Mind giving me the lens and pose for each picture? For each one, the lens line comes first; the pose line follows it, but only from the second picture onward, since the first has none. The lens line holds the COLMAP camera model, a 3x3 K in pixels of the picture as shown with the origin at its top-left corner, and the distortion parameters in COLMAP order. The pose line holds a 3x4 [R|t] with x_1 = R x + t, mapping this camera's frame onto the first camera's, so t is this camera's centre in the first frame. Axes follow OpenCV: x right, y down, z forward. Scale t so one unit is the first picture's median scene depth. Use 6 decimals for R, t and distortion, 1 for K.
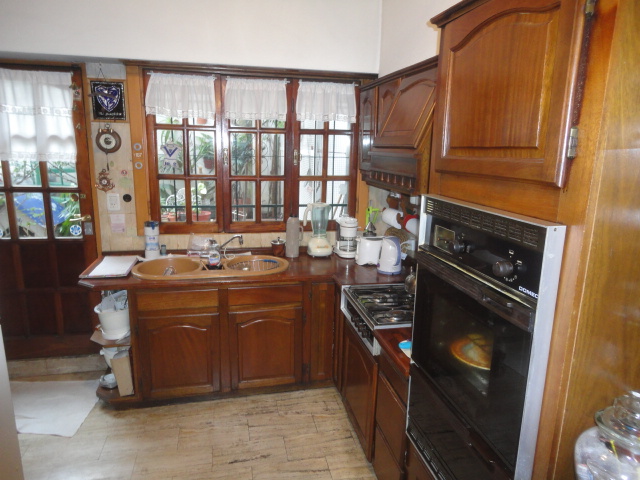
lens RADIAL K [[435.3, 0, 317.1], [0, 435.3, 239.1], [0, 0, 1]] dist [-0.001606, 0.008192]
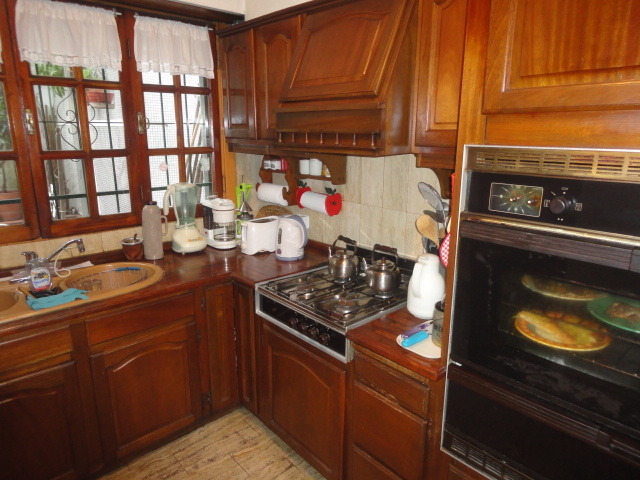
lens RADIAL K [[435.3, 0, 322.1], [0, 435.3, 238.4], [0, 0, 1]] dist [-0.001606, 0.008192]
pose [[0.864371, -0.136795, 0.483891, -0.168884], [0.117970, 0.990595, 0.069311, -0.011090], [-0.488821, -0.002825, 0.872379, 0.217532]]
